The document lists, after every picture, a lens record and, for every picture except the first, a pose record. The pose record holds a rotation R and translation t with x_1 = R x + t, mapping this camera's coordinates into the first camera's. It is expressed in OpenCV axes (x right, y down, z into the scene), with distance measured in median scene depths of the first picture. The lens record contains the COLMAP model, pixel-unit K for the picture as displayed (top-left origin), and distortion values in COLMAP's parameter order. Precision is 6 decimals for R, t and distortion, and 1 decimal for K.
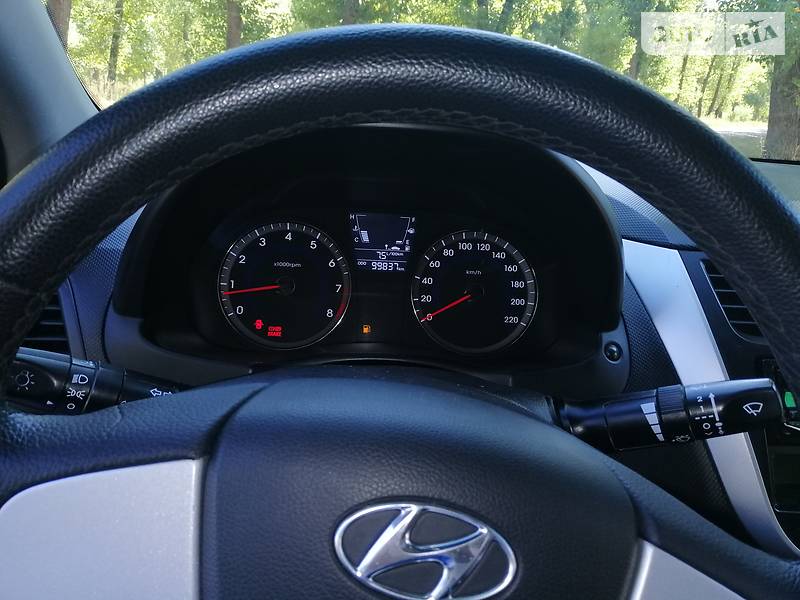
lens RADIAL K [[592.0, 0, 404.5], [0, 592.0, 299.4], [0, 0, 1]] dist [-0.010413, 0.001207]
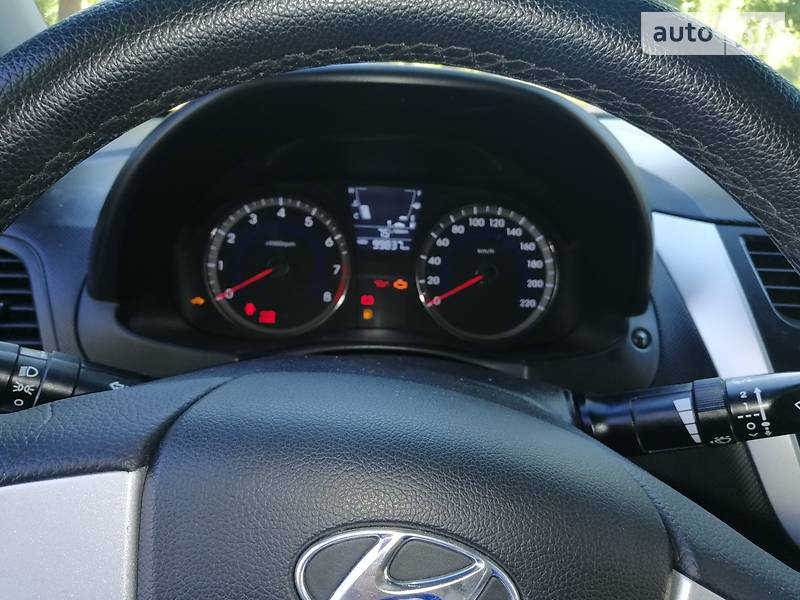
lens RADIAL K [[591.1, 0, 397.7], [0, 591.1, 309.2], [0, 0, 1]] dist [-0.026912, 0.004609]
pose [[0.998778, -0.001520, -0.049389, 0.034498], [0.003657, 0.999059, 0.043207, 0.004418], [0.049277, -0.043335, 0.997845, 0.116318]]
